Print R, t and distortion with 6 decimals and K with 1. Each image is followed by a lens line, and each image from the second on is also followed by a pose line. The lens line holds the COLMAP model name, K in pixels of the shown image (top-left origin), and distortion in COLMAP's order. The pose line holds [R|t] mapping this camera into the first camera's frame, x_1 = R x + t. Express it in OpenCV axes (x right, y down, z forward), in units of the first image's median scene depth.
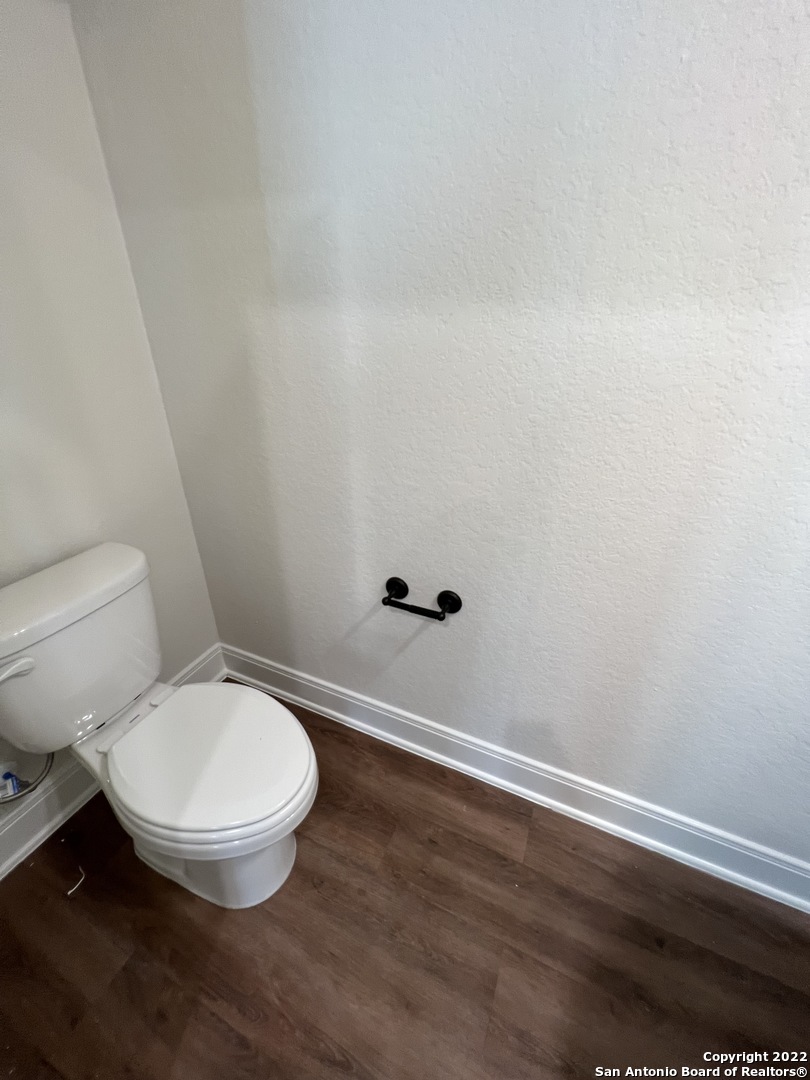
lens RADIAL K [[431.1, 0, 406.5], [0, 431.1, 535.2], [0, 0, 1]] dist [0.002784, -0.000040]
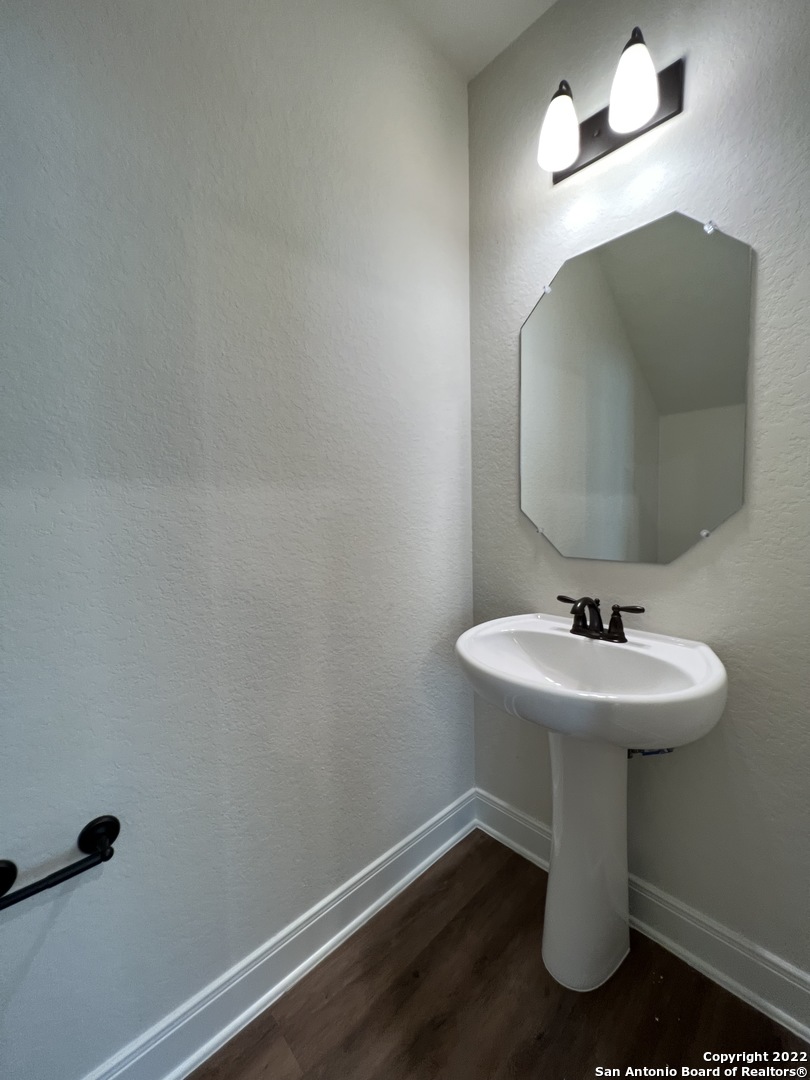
lens RADIAL K [[431.1, 0, 406.5], [0, 431.1, 535.2], [0, 0, 1]] dist [0.002784, -0.000040]
pose [[0.371886, -0.069231, 0.925693, -0.430348], [0.438645, 0.891963, -0.109512, 0.009907], [-0.818102, 0.446776, 0.362077, 0.081768]]
